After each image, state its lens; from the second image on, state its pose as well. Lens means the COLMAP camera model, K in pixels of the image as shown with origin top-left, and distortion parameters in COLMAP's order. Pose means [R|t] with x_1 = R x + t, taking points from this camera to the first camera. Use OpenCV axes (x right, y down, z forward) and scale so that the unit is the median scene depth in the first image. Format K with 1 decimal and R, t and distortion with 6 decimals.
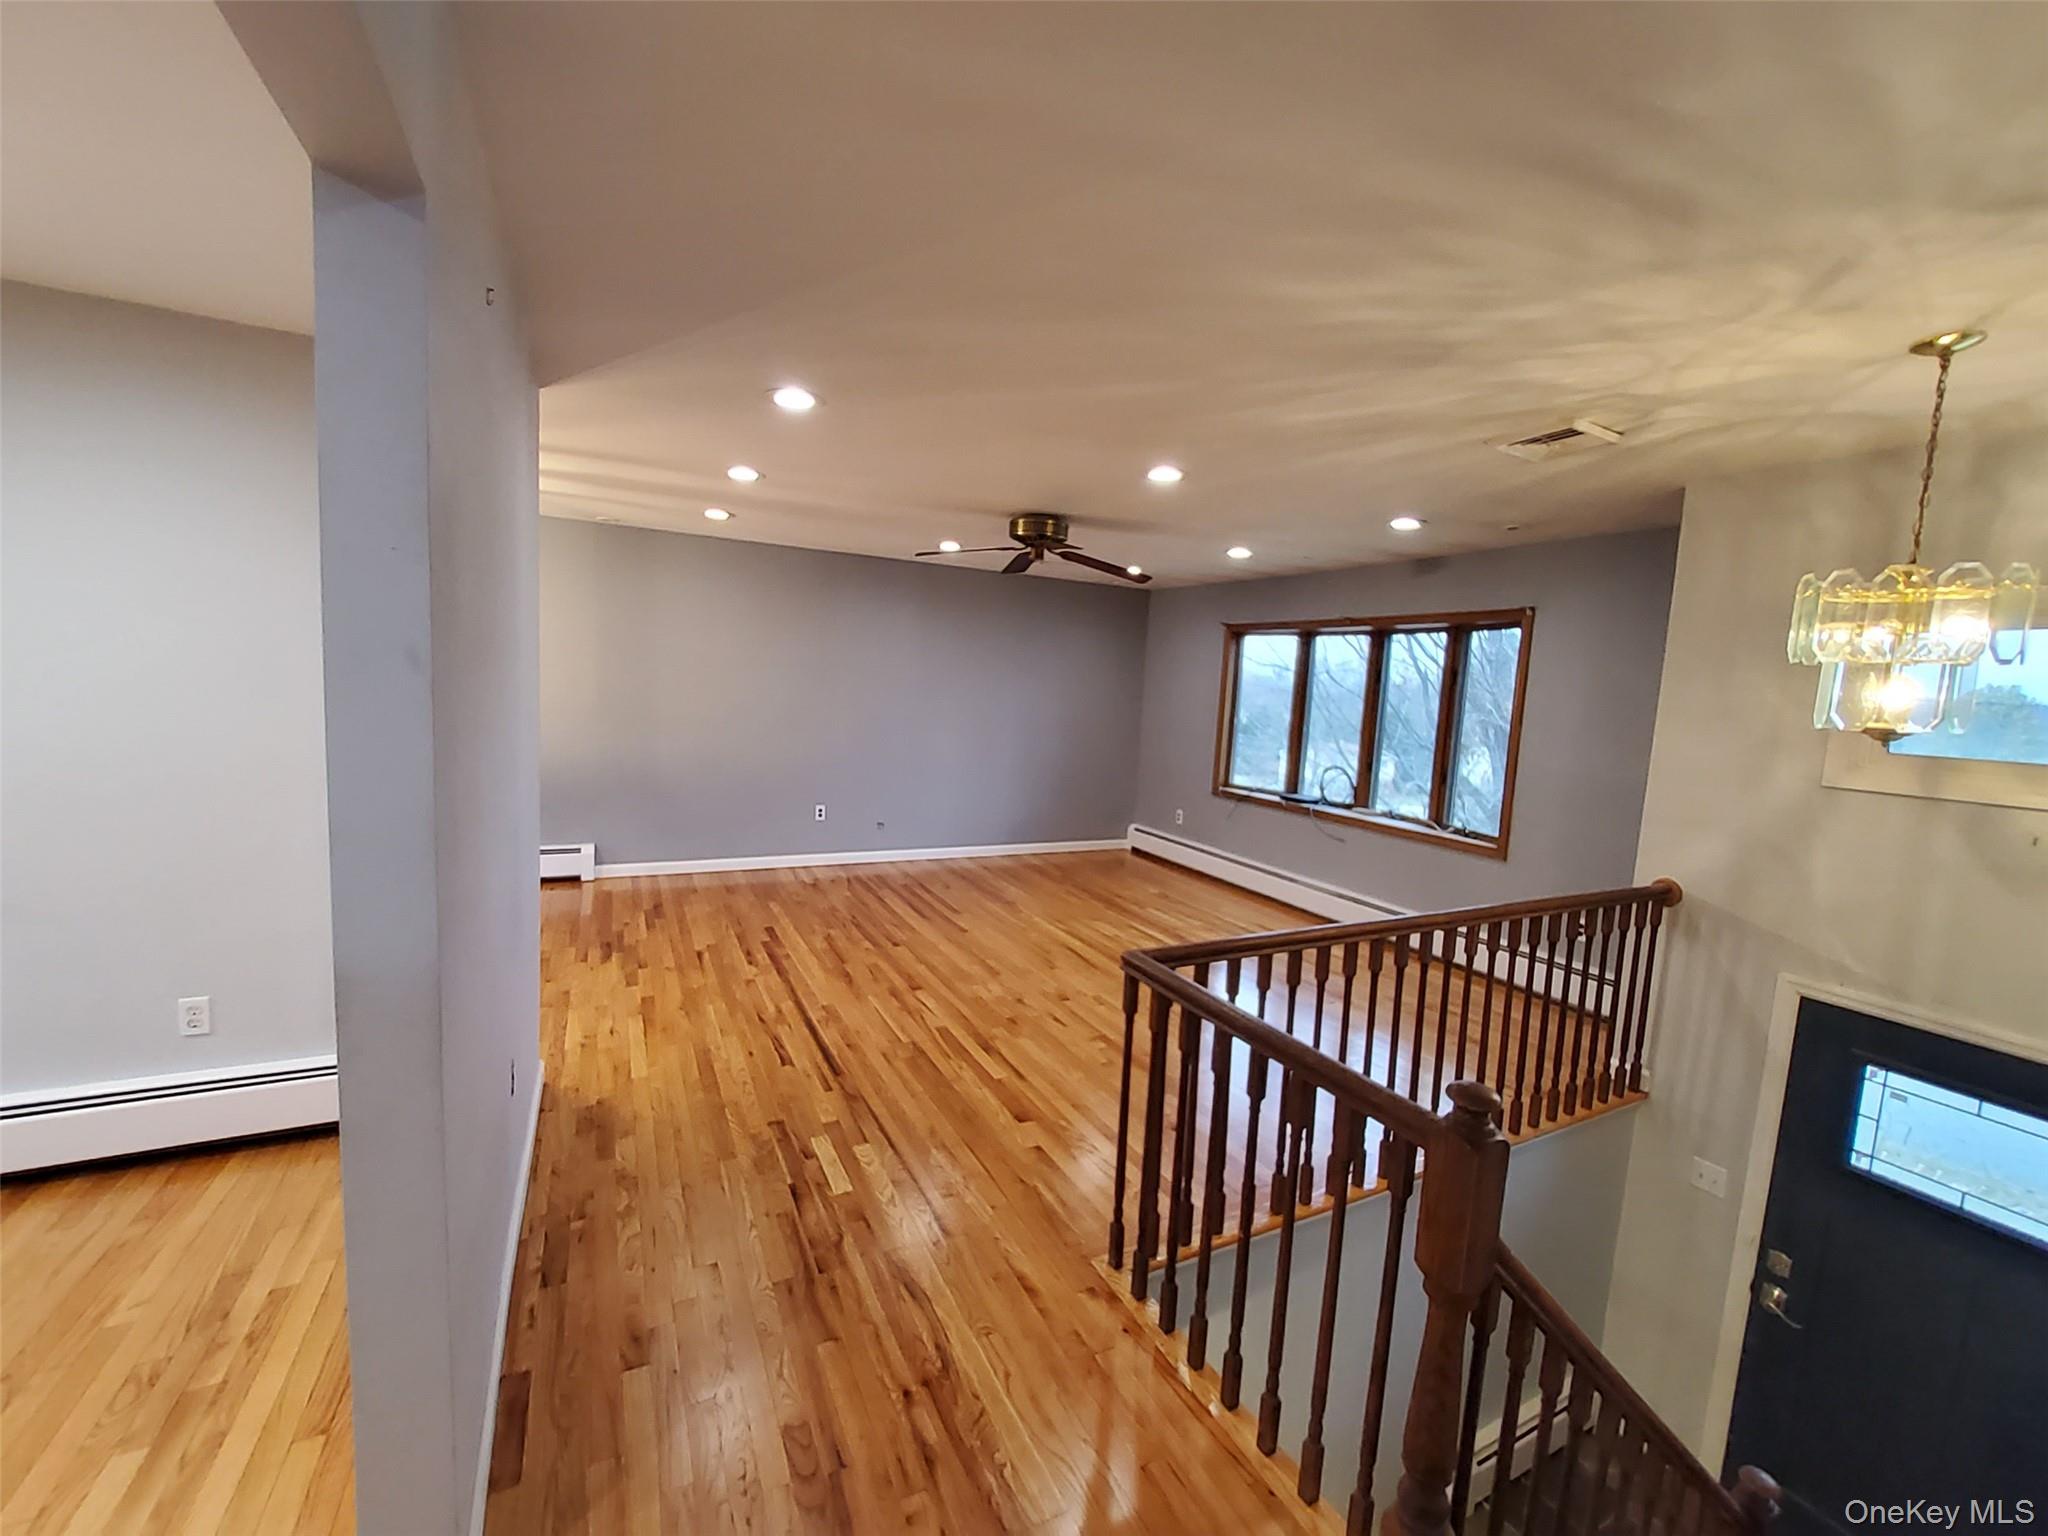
lens RADIAL K [[815.1, 0, 1038.9], [0, 815.1, 762.8], [0, 0, 1]] dist [-0.005648, -0.000951]
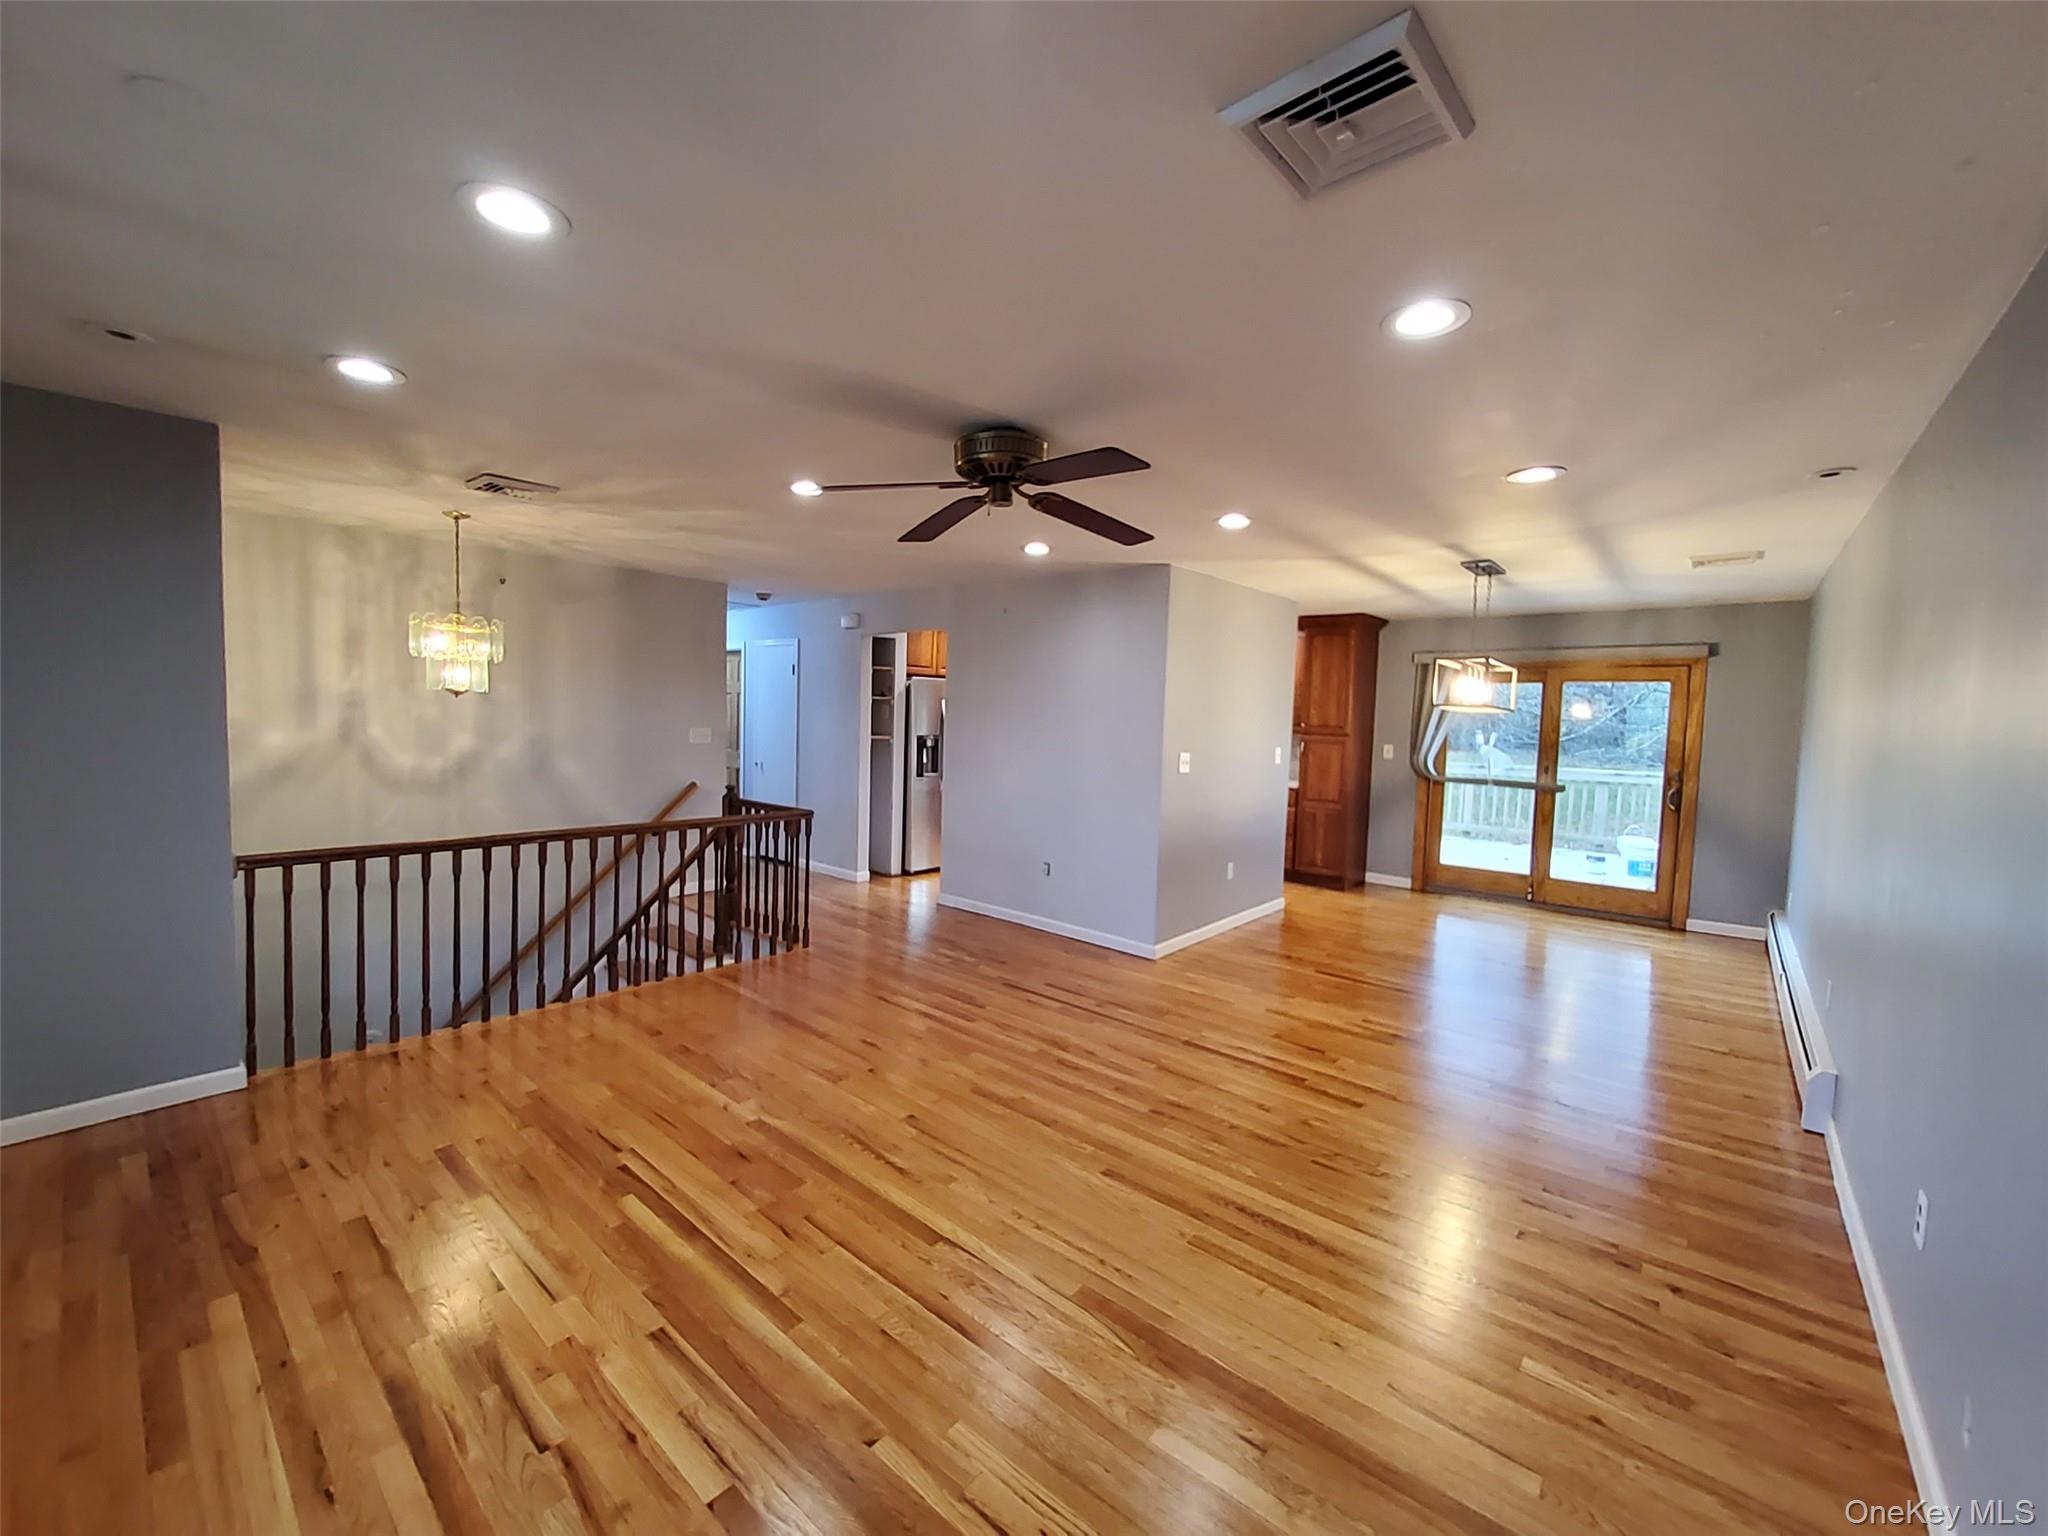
lens RADIAL K [[815.1, 0, 1038.2], [0, 815.1, 770.7], [0, 0, 1]] dist [-0.005648, -0.000951]
pose [[-0.923441, -0.055756, -0.379668, 0.183218], [-0.116682, 0.983339, 0.139392, -0.133715], [0.365570, 0.173020, -0.914561, 1.527378]]
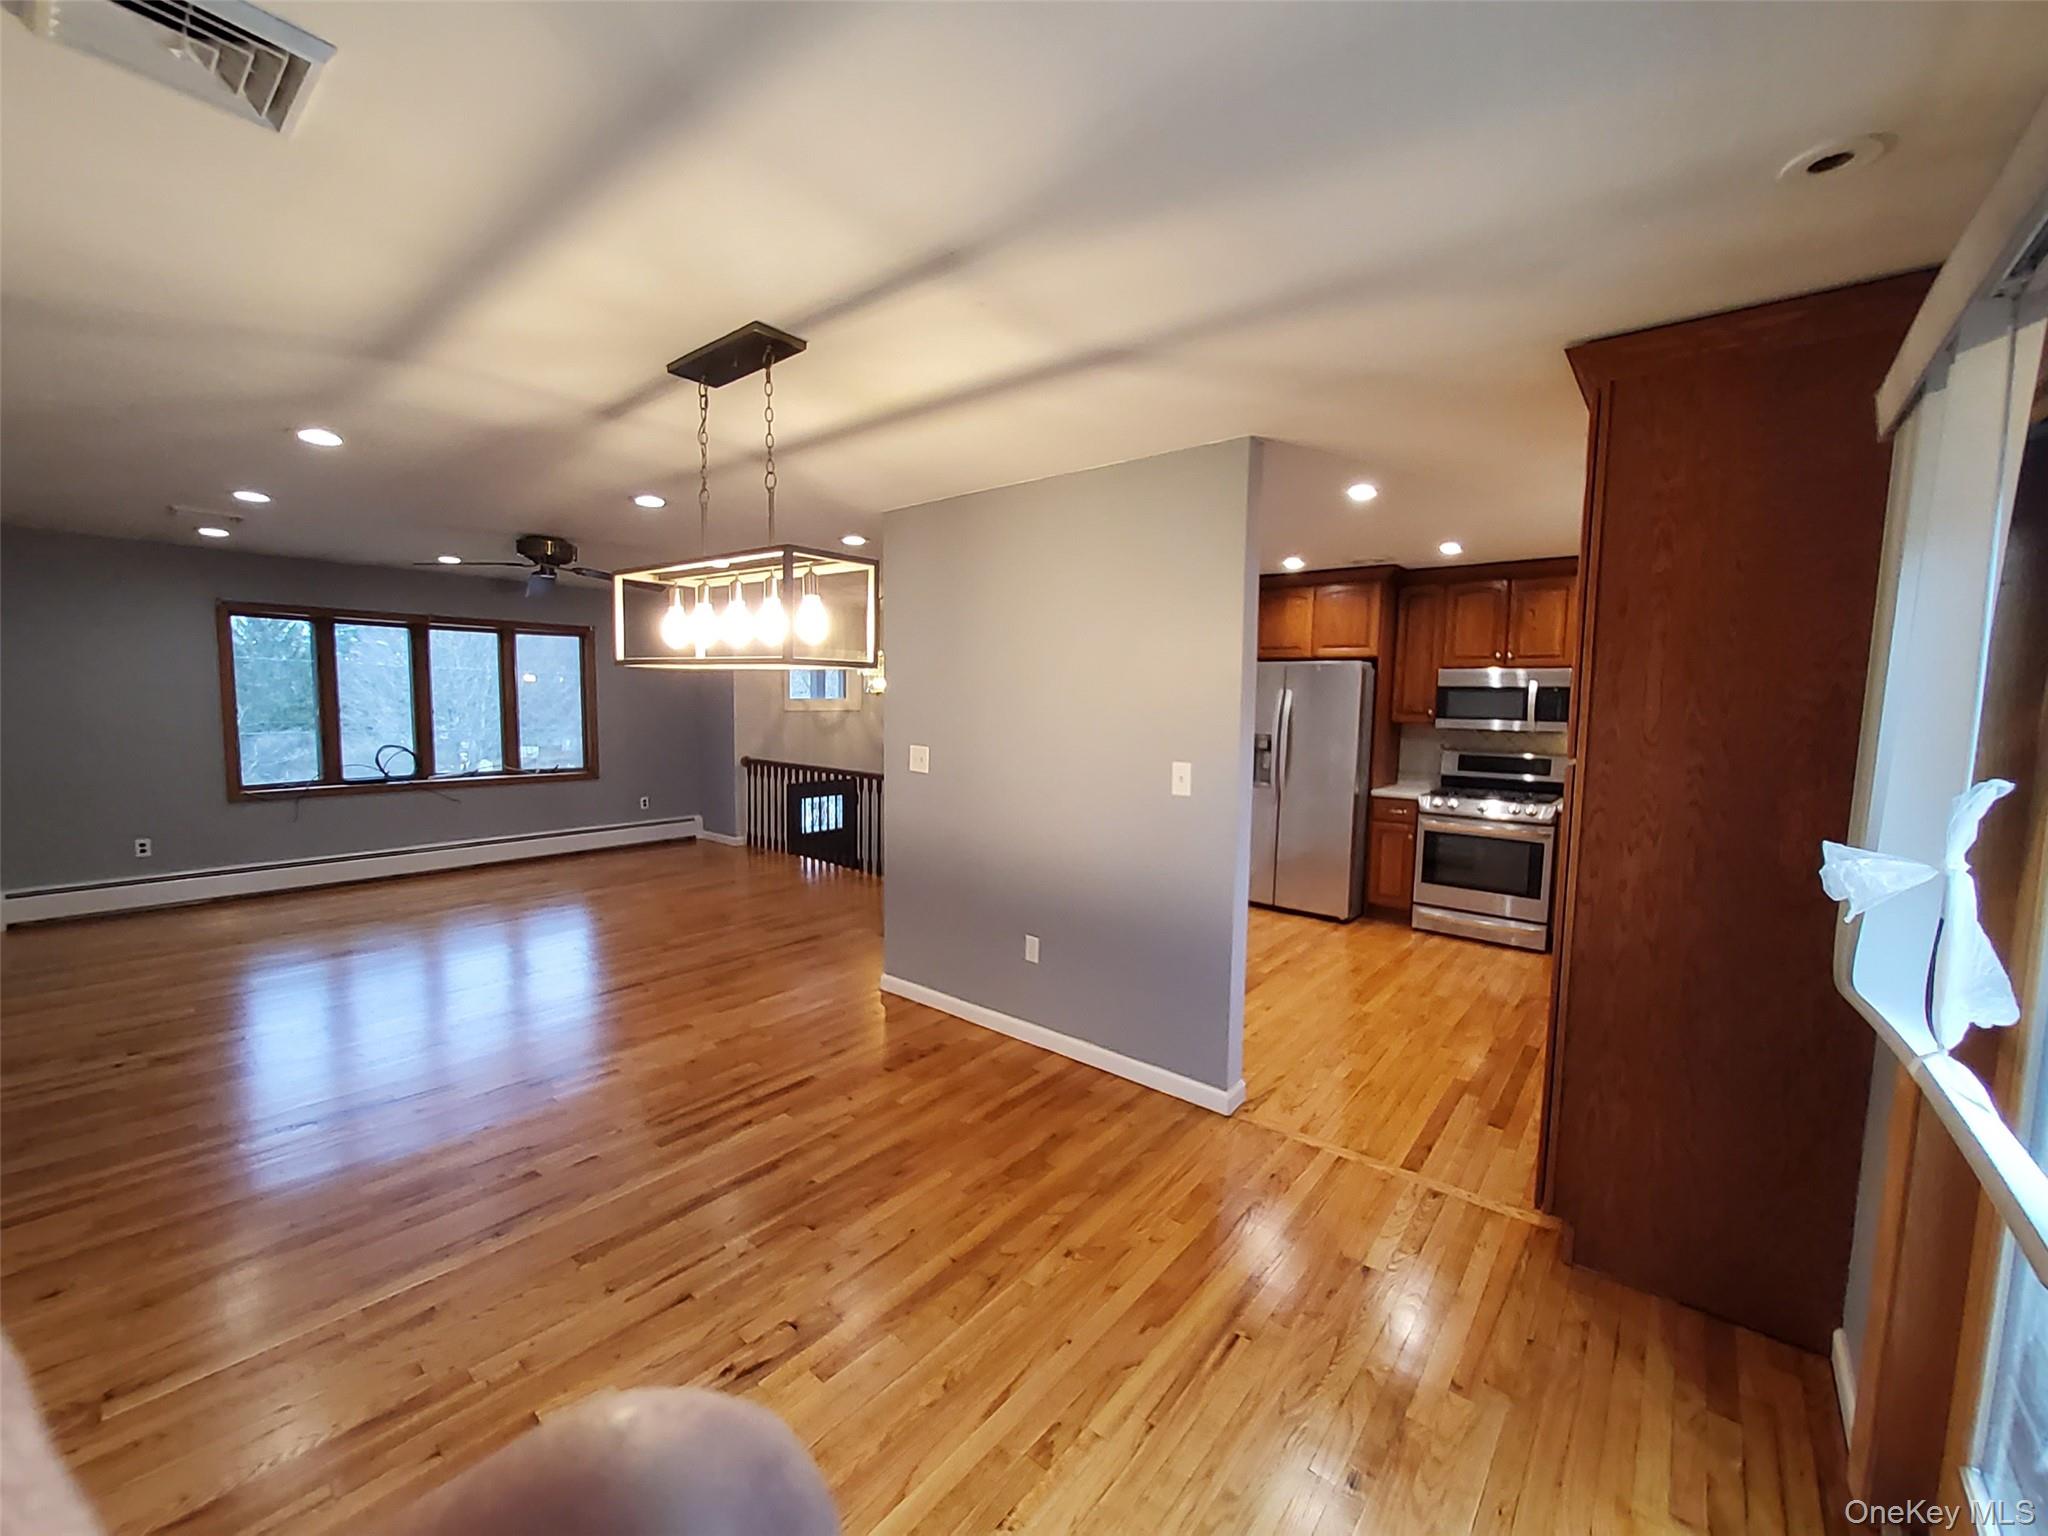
lens RADIAL K [[815.1, 0, 1012.1], [0, 815.1, 771.7], [0, 0, 1]] dist [-0.005648, -0.000951]
pose [[-0.375367, -0.148034, 0.914978, -1.230823], [0.052205, 0.982220, 0.180330, -0.145688], [-0.925405, 0.115457, -0.360965, 0.798268]]
